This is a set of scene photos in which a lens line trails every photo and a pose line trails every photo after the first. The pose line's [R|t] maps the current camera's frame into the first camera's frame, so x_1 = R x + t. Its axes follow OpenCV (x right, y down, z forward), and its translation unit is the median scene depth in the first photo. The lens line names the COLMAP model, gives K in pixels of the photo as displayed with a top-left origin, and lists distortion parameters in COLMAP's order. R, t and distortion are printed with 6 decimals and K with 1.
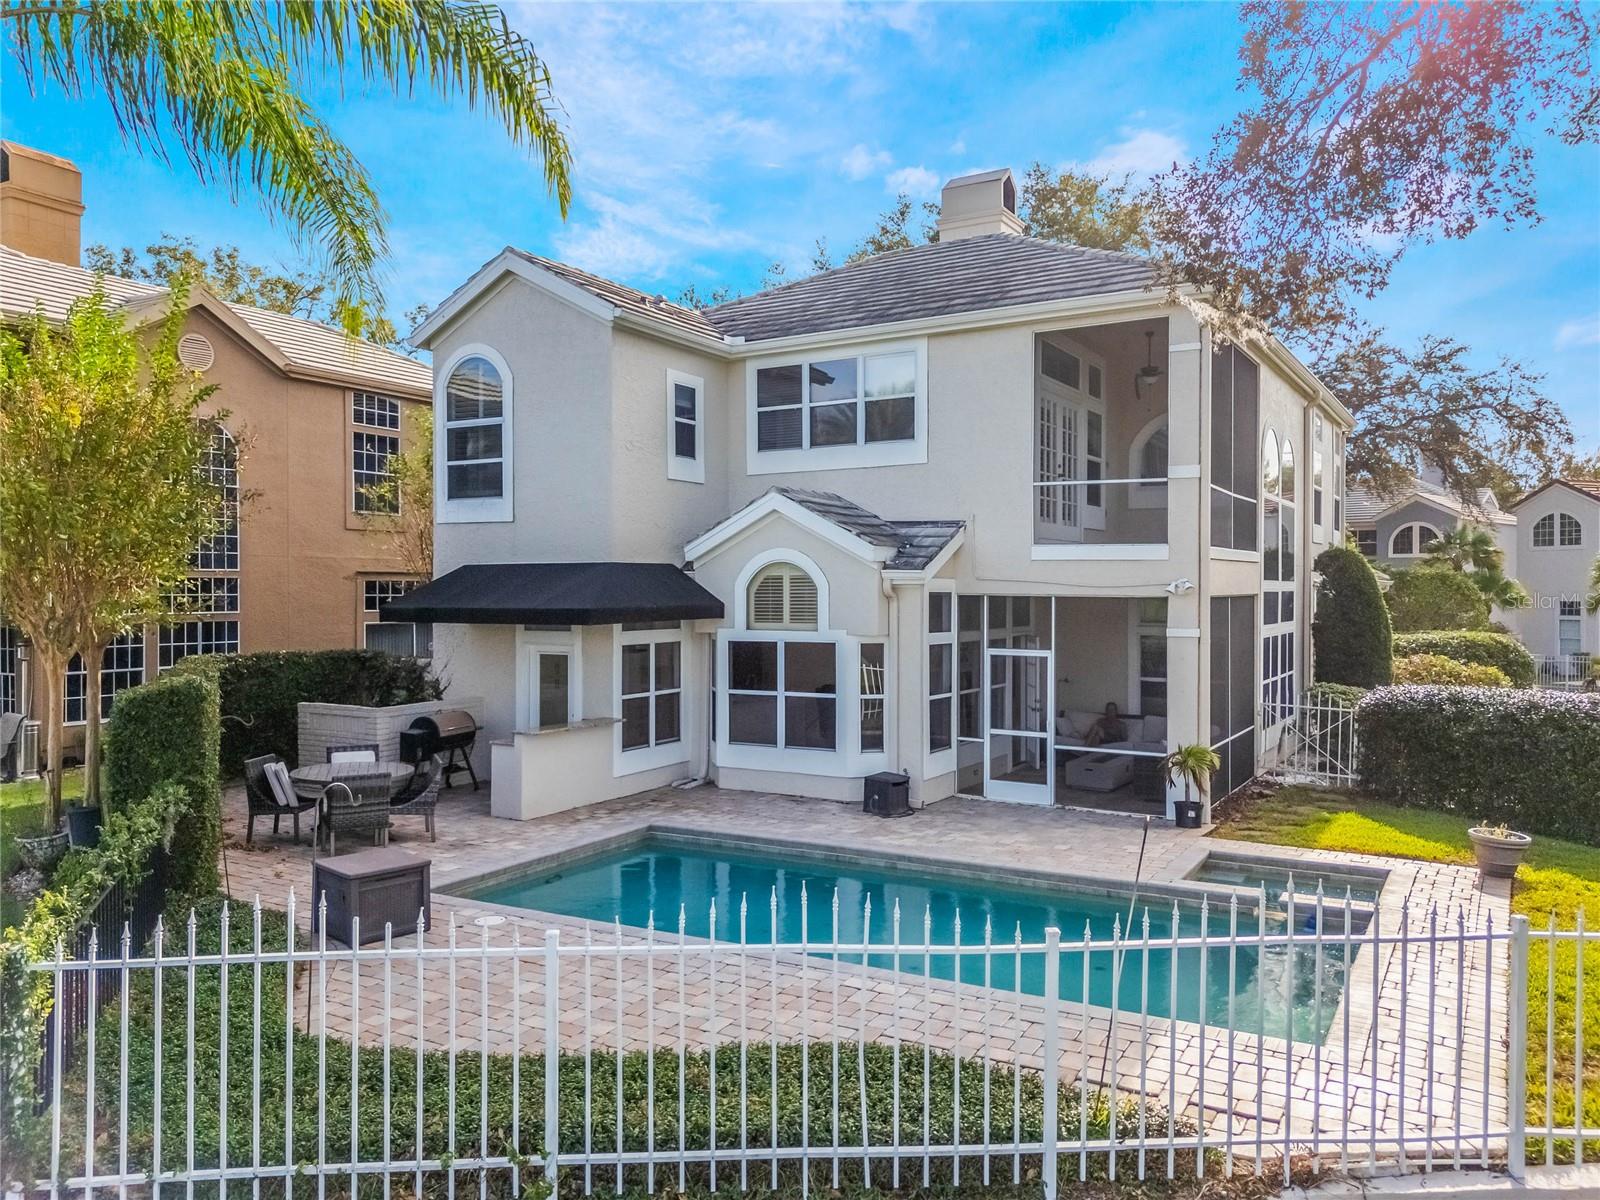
lens RADIAL K [[1224.4, 0, 807.4], [0, 1224.4, 600.3], [0, 0, 1]] dist [0.063391, -0.062028]
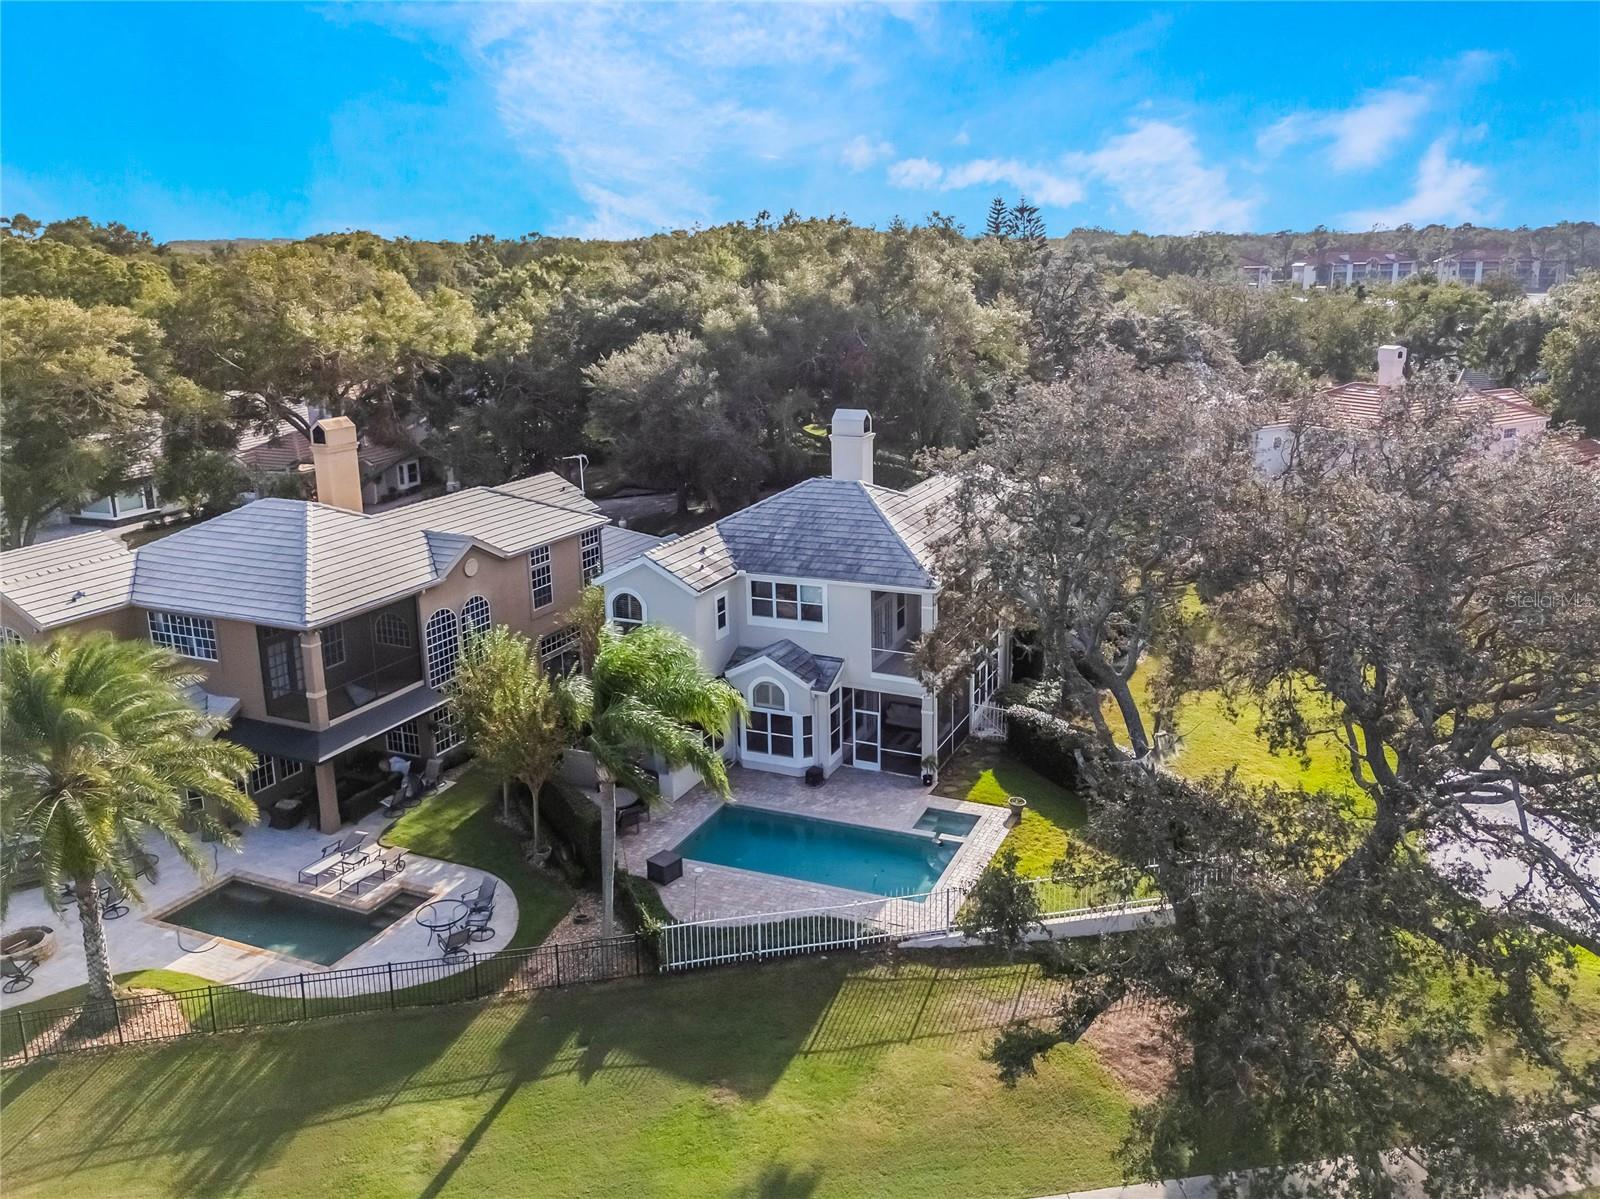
lens RADIAL K [[1230.0, 0, 917.8], [0, 1230.0, 571.8], [0, 0, 1]] dist [0.058047, -0.084149]
pose [[0.985394, -0.038066, 0.165979, -0.126062], [-0.004364, 0.968730, 0.248078, -0.846544], [-0.170232, -0.245179, 0.954415, -1.307236]]
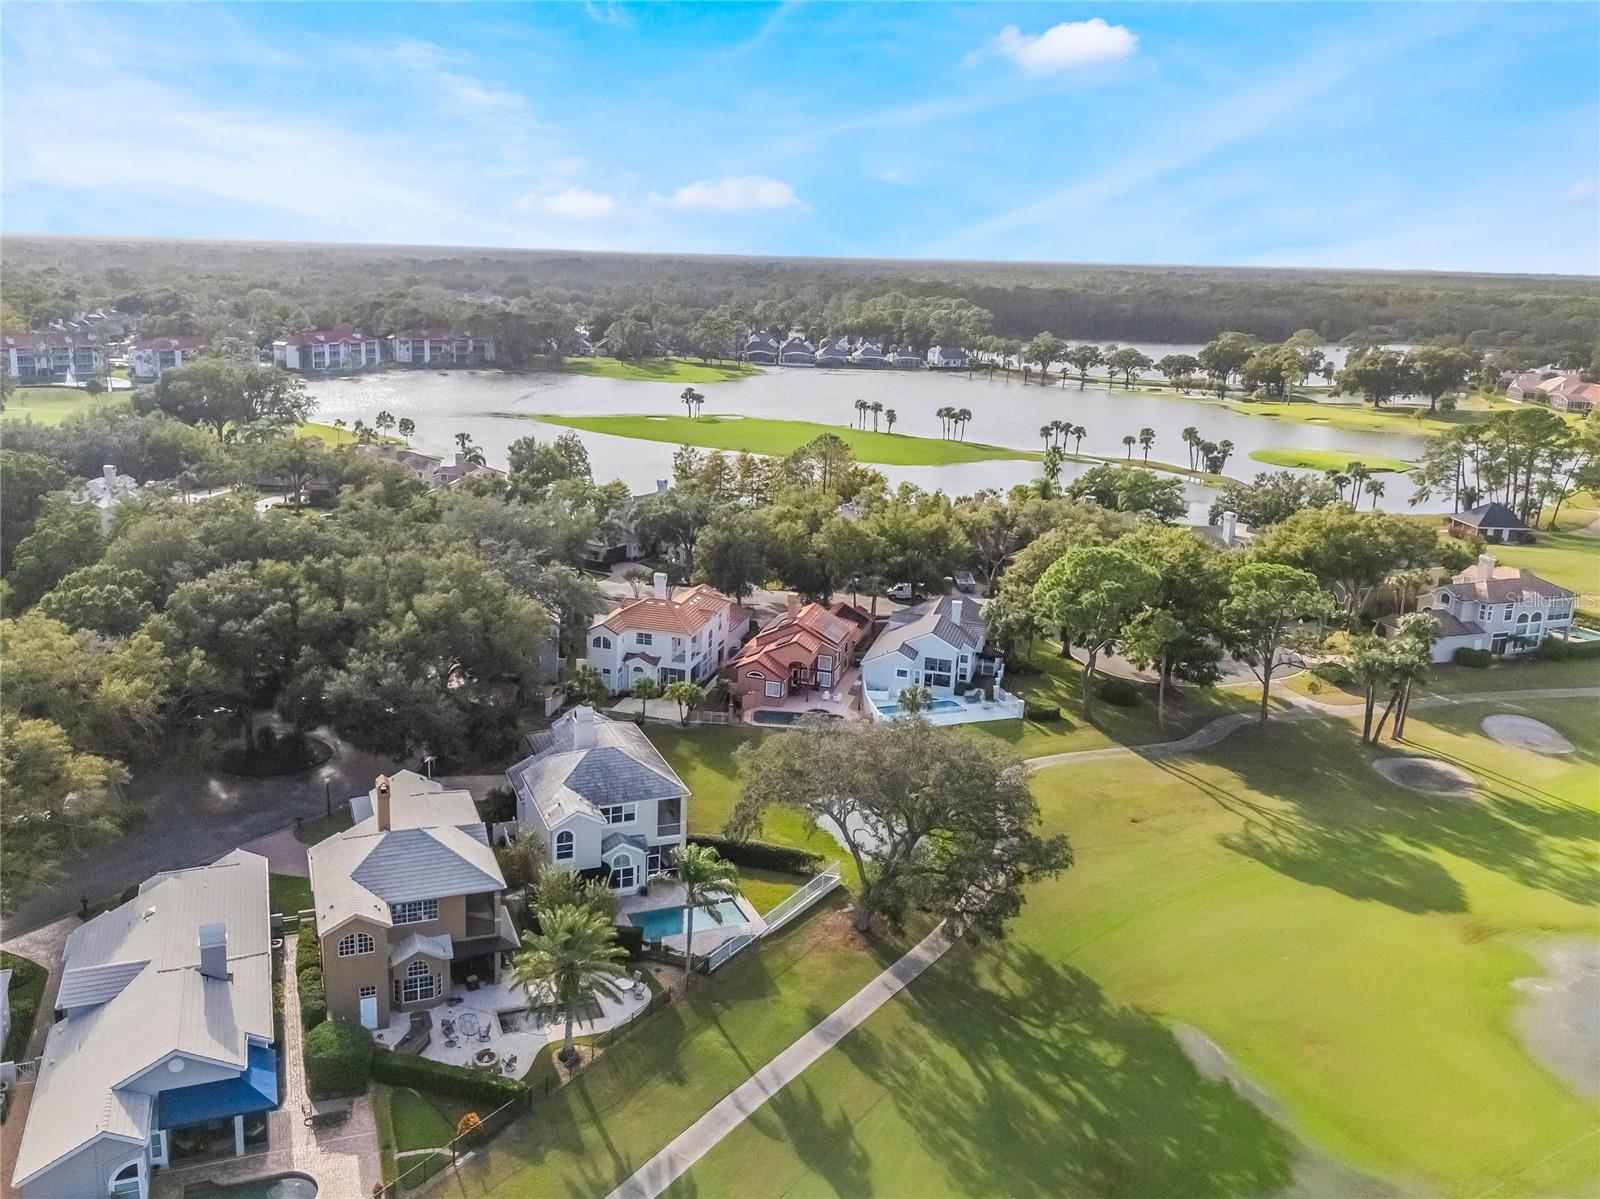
lens RADIAL K [[1224.4, 0, 807.4], [0, 1224.4, 599.8], [0, 0, 1]] dist [0.063391, -0.062028]
pose [[0.579902, -0.156579, 0.799498, -3.559775], [-0.068270, 0.968565, 0.239208, -2.375984], [-0.811821, -0.193299, 0.550983, -2.290411]]
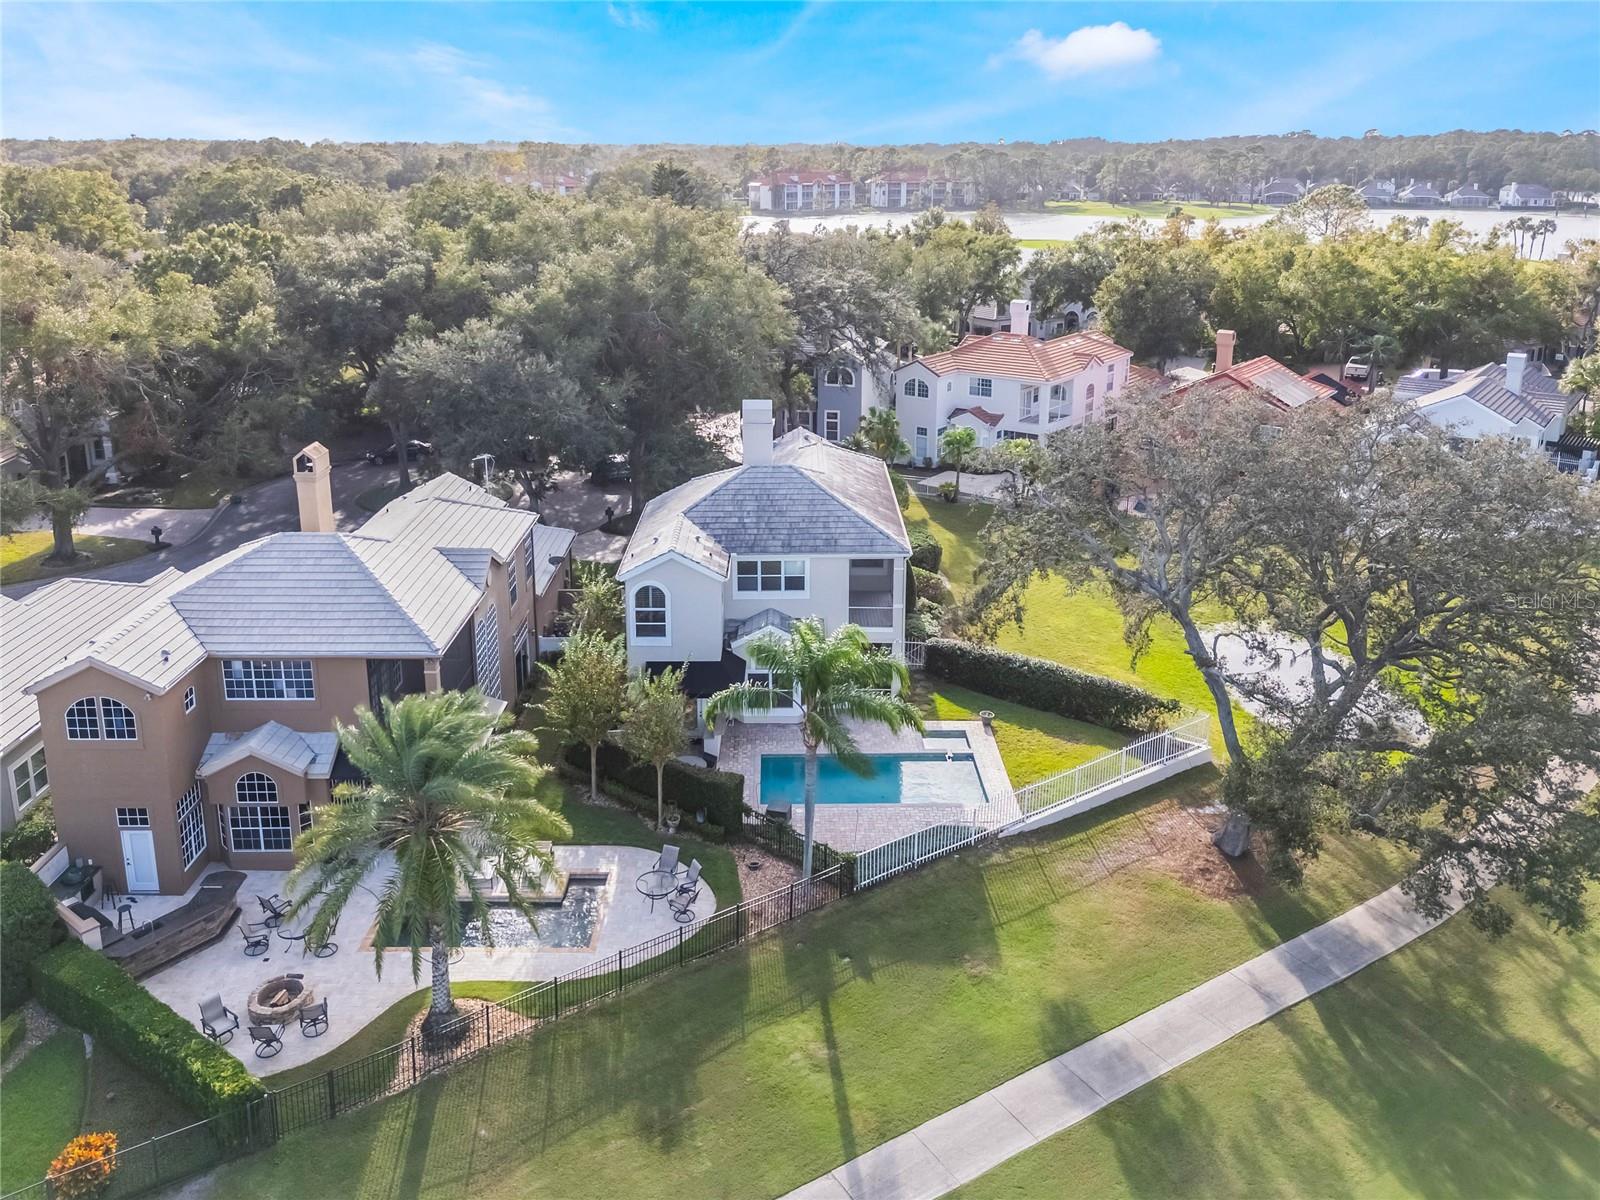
lens RADIAL K [[1230.4, 0, 838.3], [0, 1230.4, 526.1], [0, 0, 1]] dist [0.032431, -0.009476]
pose [[0.842289, -0.137515, 0.521190, -1.323617], [-0.016988, 0.959657, 0.280658, -1.091817], [-0.538759, -0.245249, 0.805973, -1.279001]]
